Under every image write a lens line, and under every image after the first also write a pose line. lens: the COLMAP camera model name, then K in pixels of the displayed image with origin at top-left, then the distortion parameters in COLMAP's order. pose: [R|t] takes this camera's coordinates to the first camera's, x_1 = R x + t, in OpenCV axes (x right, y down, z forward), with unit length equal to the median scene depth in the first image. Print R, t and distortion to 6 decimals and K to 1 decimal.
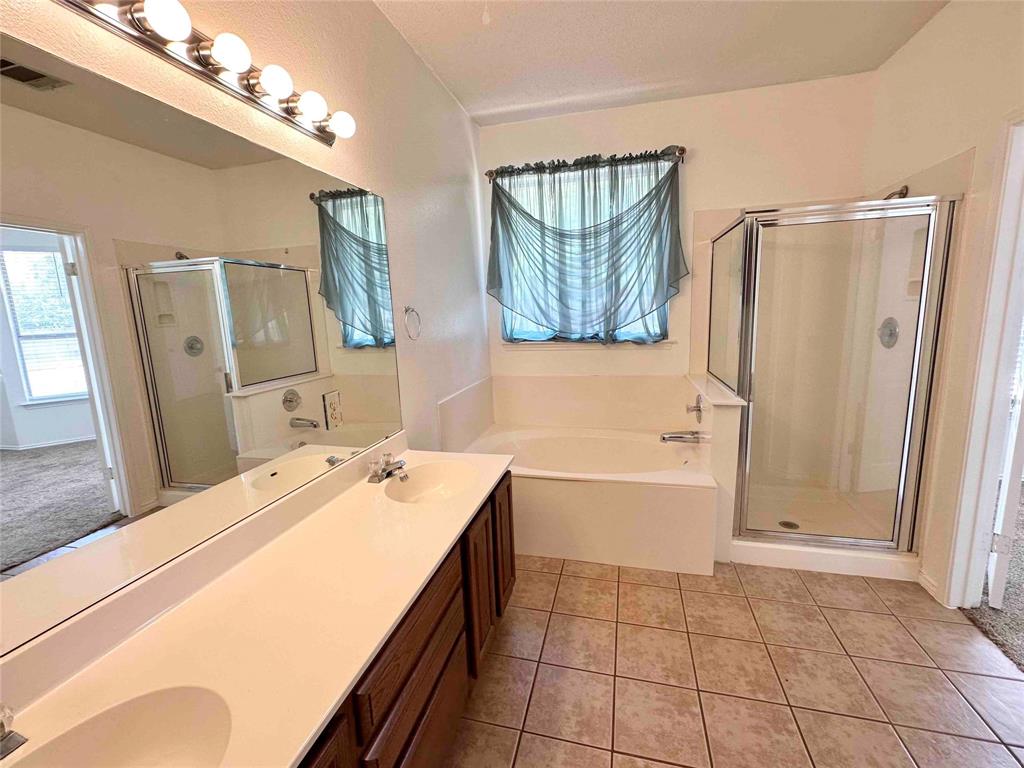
lens RADIAL K [[436.0, 0, 510.5], [0, 436.0, 383.7], [0, 0, 1]] dist [-0.001796, 0.000092]
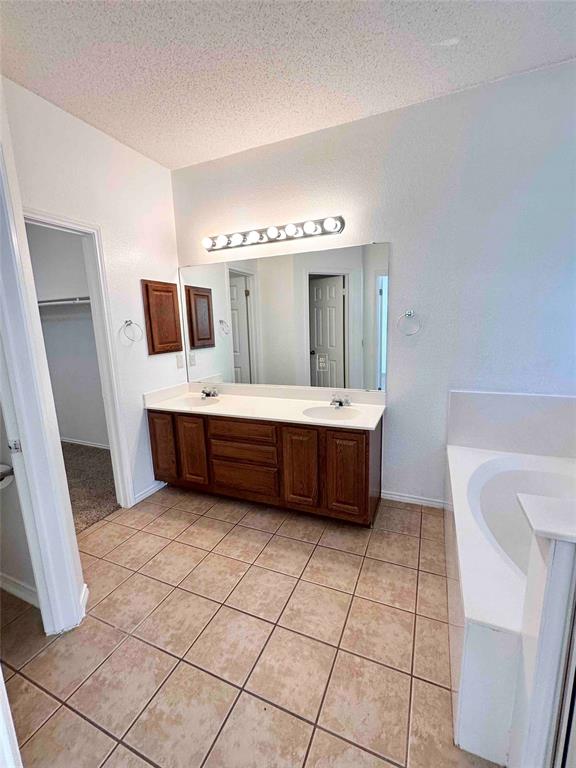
lens RADIAL K [[327.0, 0, 289.3], [0, 327.0, 381.8], [0, 0, 1]] dist [-0.001796, 0.000092]
pose [[-0.150865, 0.213559, -0.965211, 1.012814], [-0.128155, 0.963922, 0.233305, -0.174529], [0.980212, 0.158894, -0.118053, 0.881415]]
